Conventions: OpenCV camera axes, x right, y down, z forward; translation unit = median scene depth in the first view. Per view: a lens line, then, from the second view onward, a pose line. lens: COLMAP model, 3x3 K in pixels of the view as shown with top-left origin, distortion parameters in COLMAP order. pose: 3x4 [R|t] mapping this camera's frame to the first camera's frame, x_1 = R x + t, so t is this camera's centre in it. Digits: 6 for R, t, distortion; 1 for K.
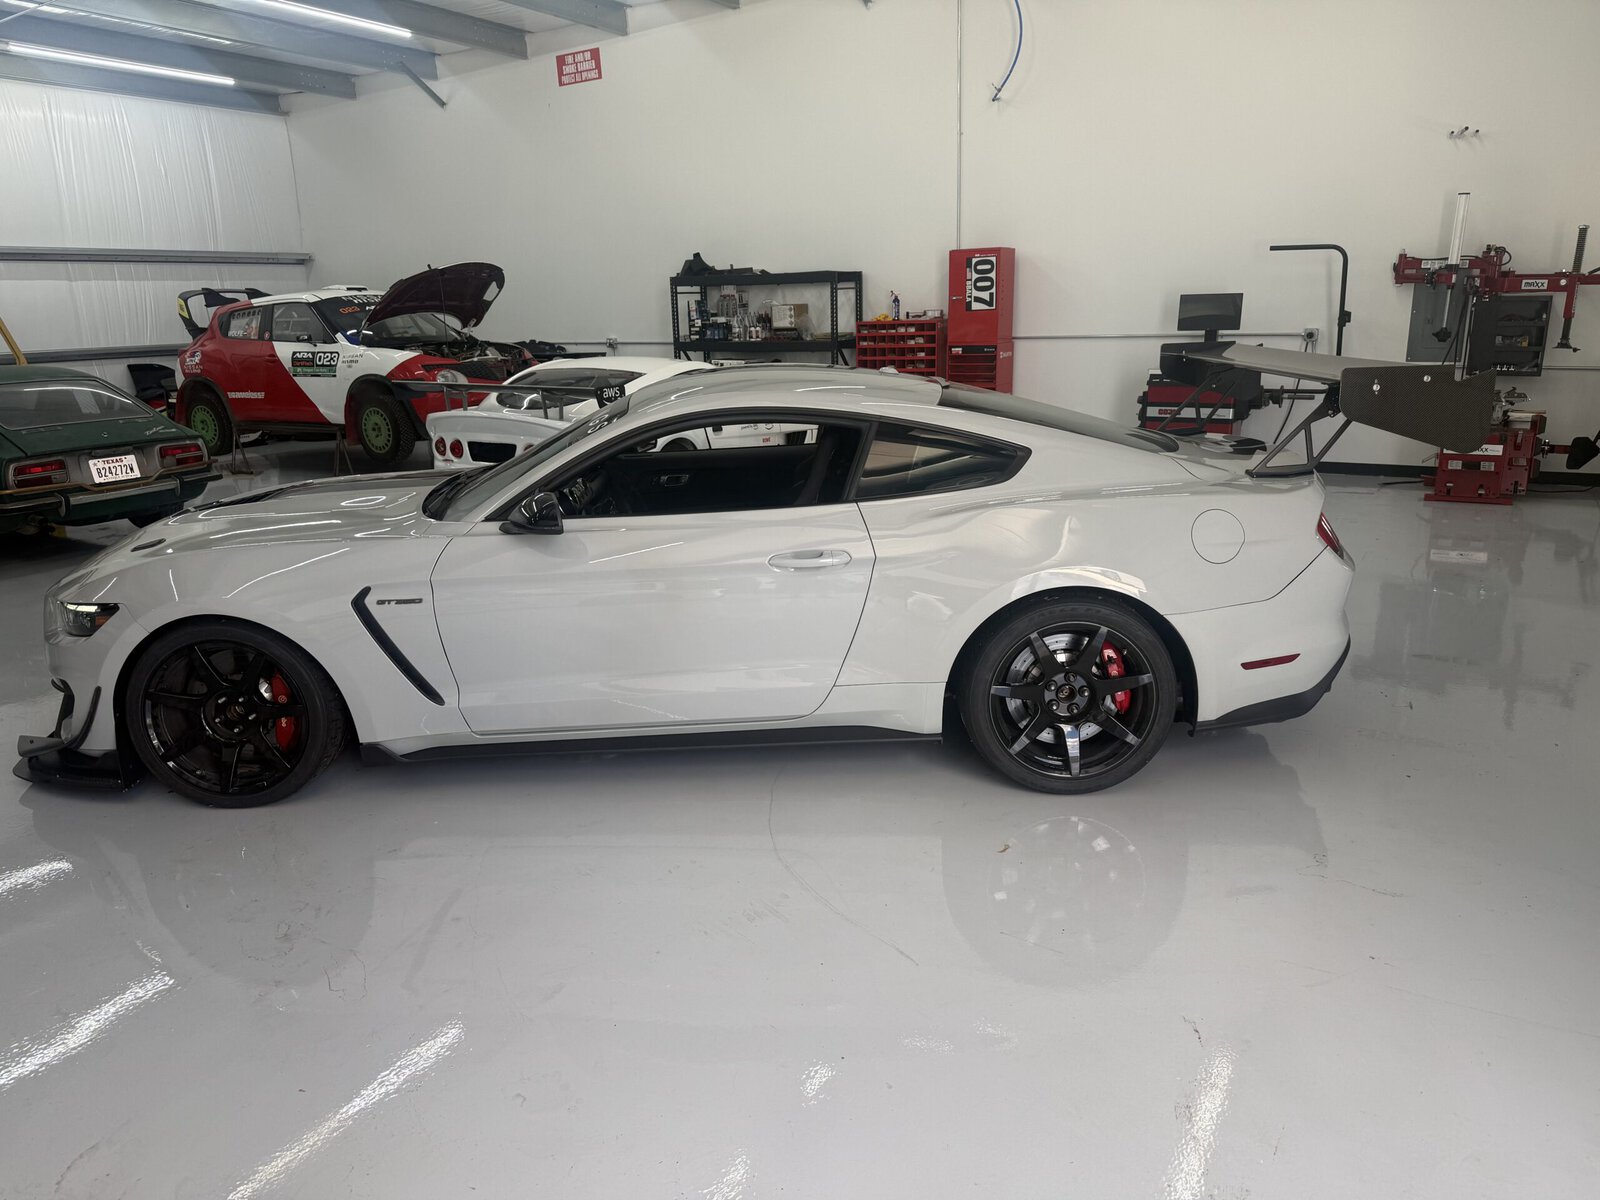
lens RADIAL K [[1145.3, 0, 802.6], [0, 1145.3, 603.8], [0, 0, 1]] dist [0.045316, -0.054310]
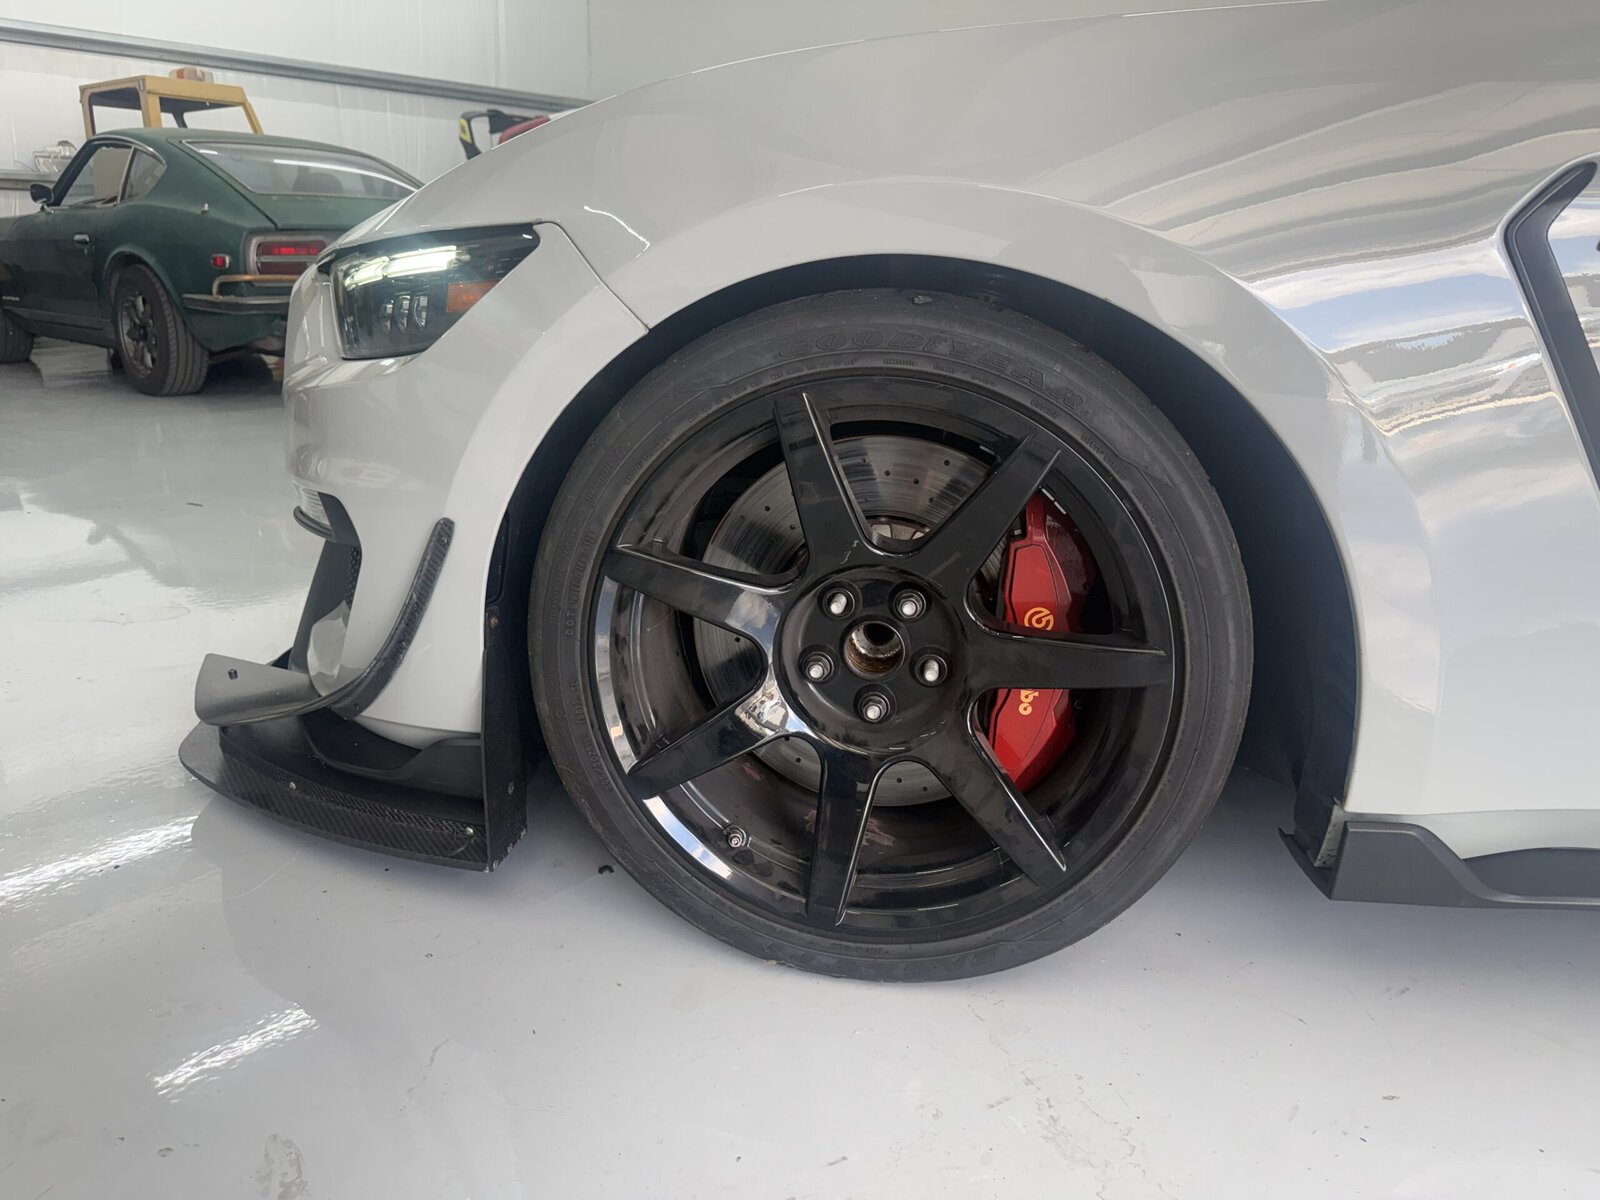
lens RADIAL K [[1145.3, 0, 802.6], [0, 1145.3, 607.6], [0, 0, 1]] dist [0.045316, -0.054310]
pose [[0.983966, 0.090477, -0.153706, -0.159019], [-0.084823, 0.995469, 0.042969, 0.024736], [0.156897, -0.029242, 0.987182, 0.244063]]
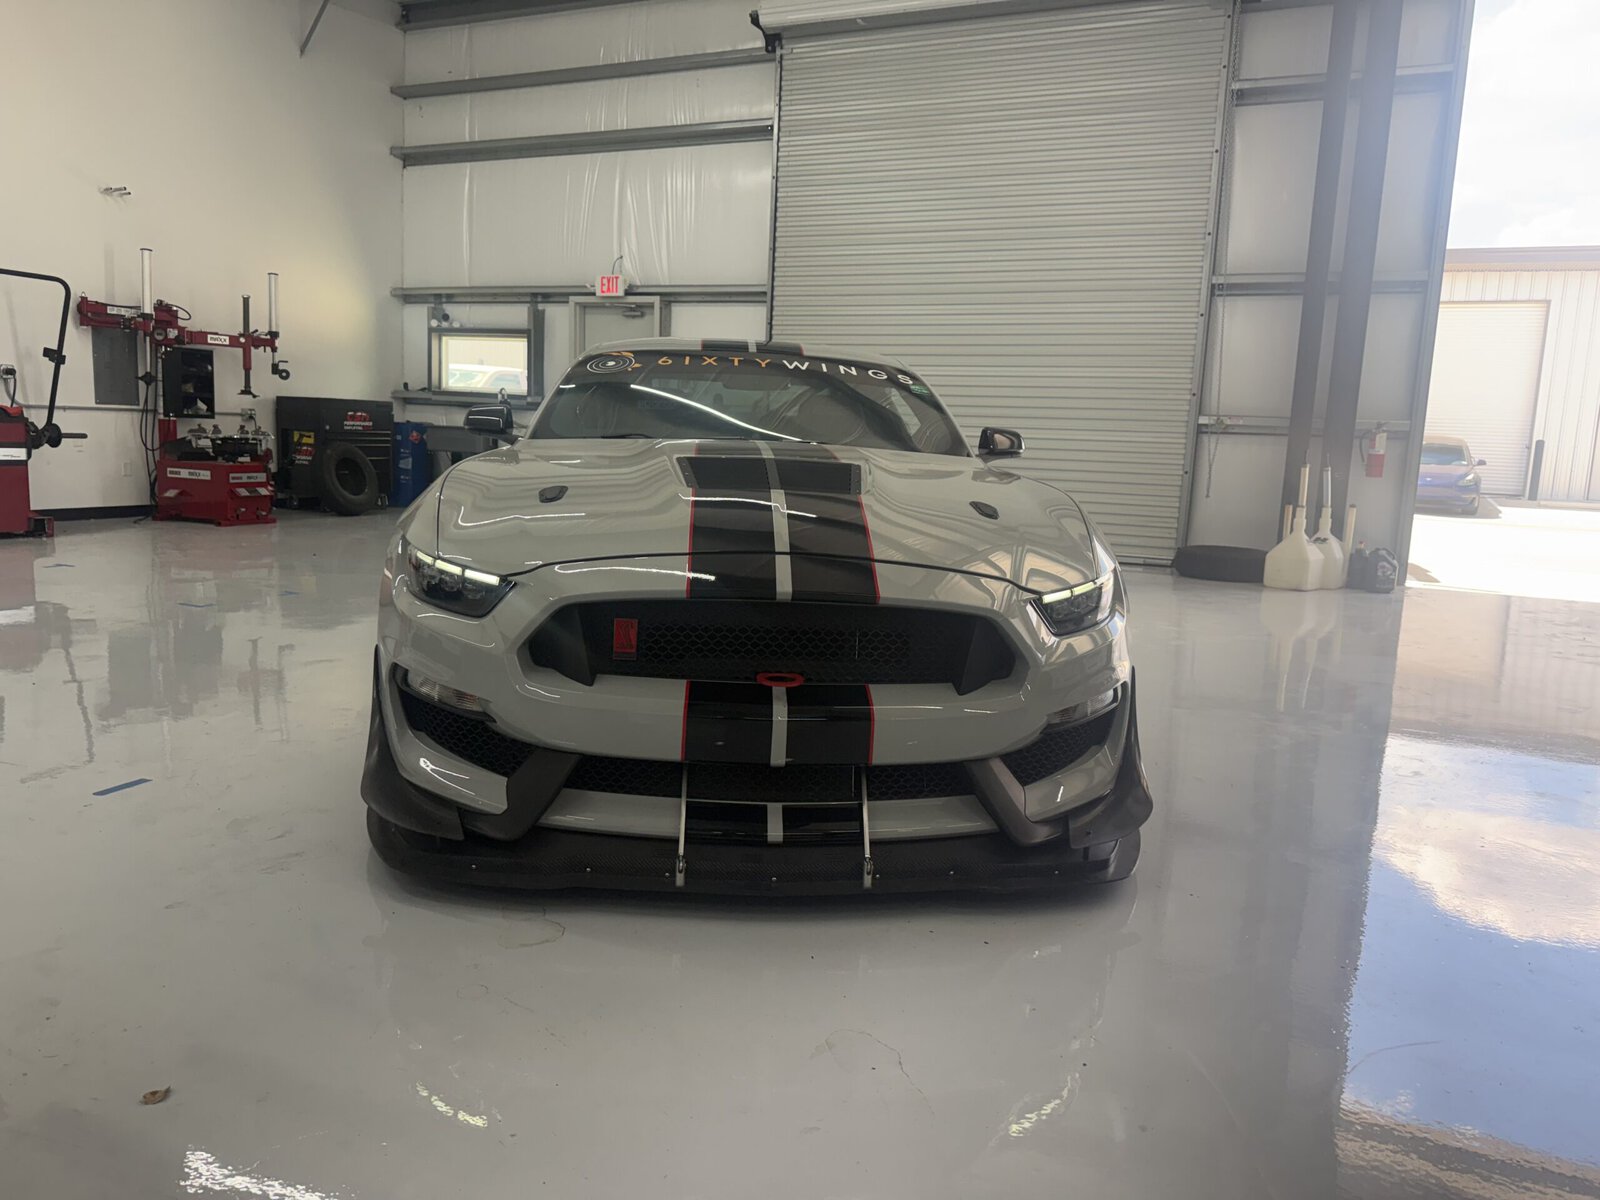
lens RADIAL K [[1145.3, 0, 808.0], [0, 1145.3, 608.3], [0, 0, 1]] dist [0.045316, -0.054310]
pose [[-0.075716, -0.138043, 0.987528, -0.464697], [0.214896, 0.964838, 0.151348, -0.047819], [-0.973697, 0.223676, -0.043388, 0.406056]]
